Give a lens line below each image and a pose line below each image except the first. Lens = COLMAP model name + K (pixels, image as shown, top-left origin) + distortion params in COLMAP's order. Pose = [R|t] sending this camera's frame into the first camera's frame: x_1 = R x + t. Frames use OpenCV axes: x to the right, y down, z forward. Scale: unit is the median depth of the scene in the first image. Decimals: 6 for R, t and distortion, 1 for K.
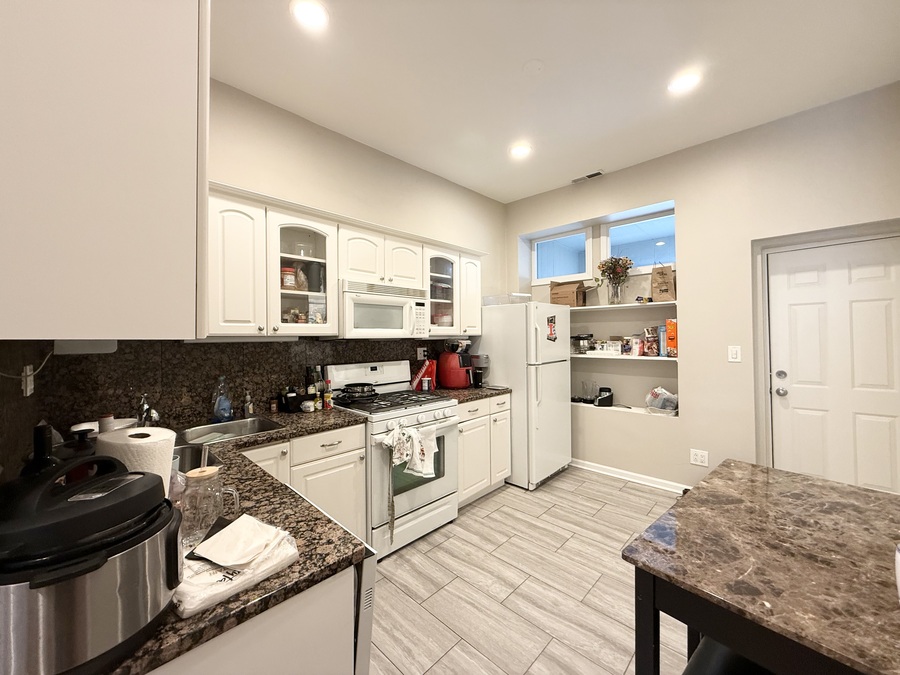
lens RADIAL K [[355.5, 0, 446.4], [0, 355.5, 335.2], [0, 0, 1]] dist [-0.002180, -0.000090]
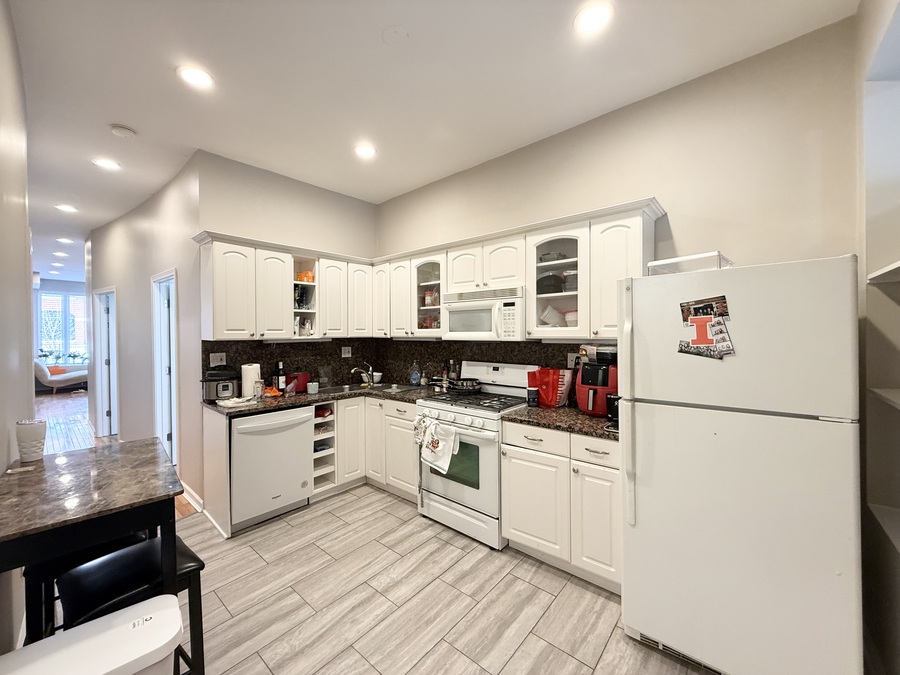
lens RADIAL K [[355.5, 0, 446.4], [0, 355.5, 335.6], [0, 0, 1]] dist [-0.002180, -0.000090]
pose [[0.058863, 0.014776, -0.998157, 0.946339], [0.005737, 0.999869, 0.015140, -0.024183], [0.998250, -0.006618, 0.058770, 0.891043]]
